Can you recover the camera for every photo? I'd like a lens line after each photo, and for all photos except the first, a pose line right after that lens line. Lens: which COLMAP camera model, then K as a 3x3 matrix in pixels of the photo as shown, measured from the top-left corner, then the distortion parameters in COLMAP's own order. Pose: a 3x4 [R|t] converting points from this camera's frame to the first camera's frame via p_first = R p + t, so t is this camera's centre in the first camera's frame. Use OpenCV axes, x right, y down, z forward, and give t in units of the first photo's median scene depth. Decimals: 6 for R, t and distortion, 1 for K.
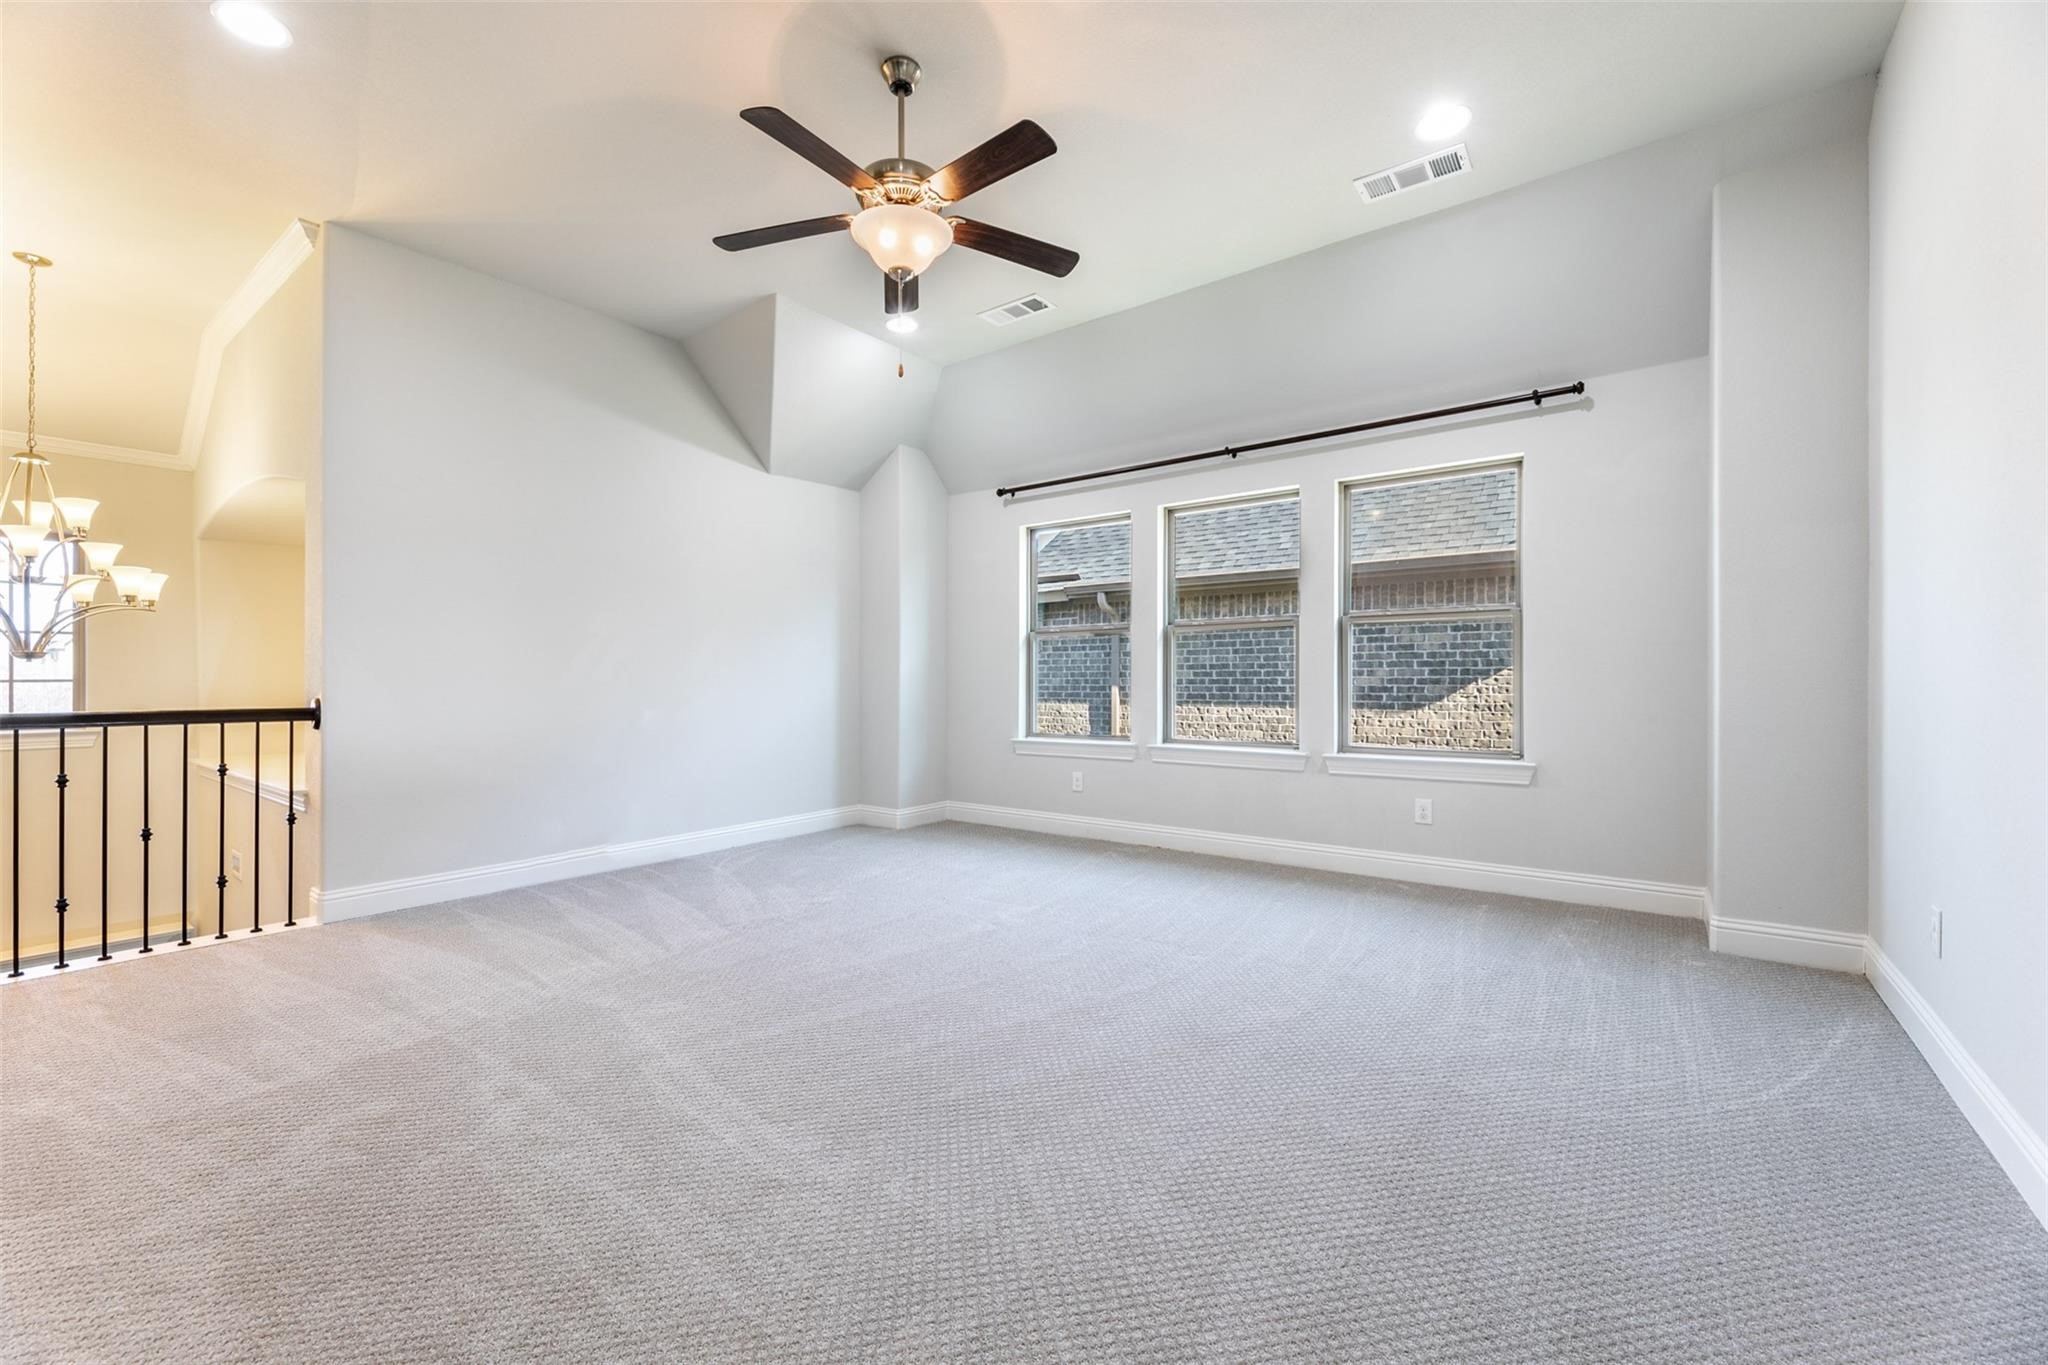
lens RADIAL K [[831.5, 0, 1011.4], [0, 831.5, 681.5], [0, 0, 1]] dist [-0.002279, 0.001094]
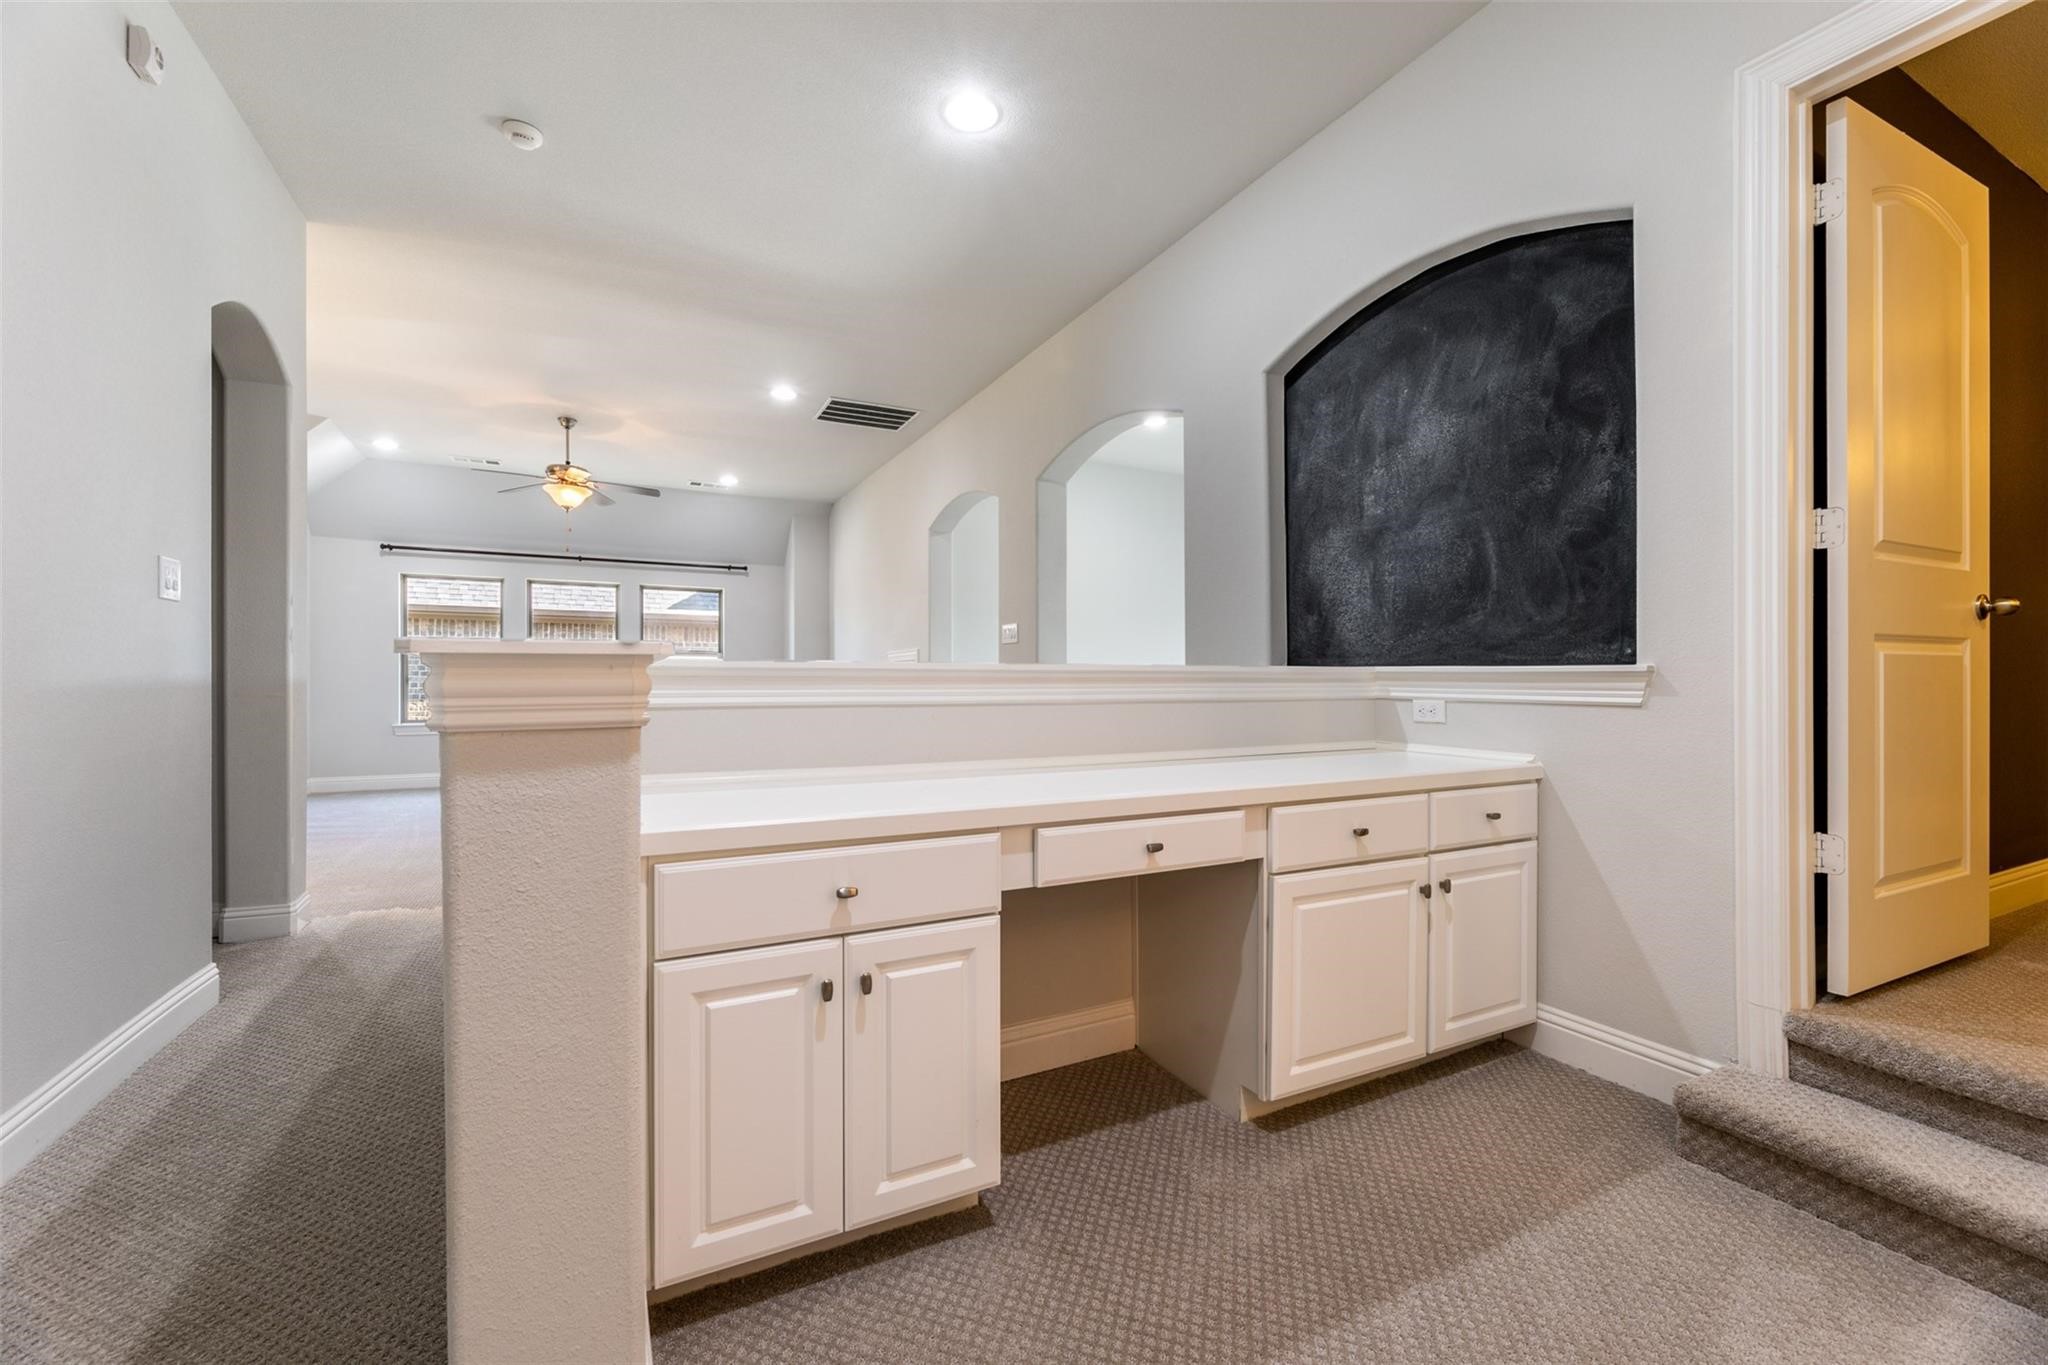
lens RADIAL K [[831.5, 0, 1020.0], [0, 831.5, 687.3], [0, 0, 1]] dist [-0.002279, 0.001094]
pose [[0.428532, -0.004249, 0.903517, -0.564245], [0.004686, 0.999986, 0.002481, 0.004979], [-0.903515, 0.003171, 0.428546, -0.382094]]
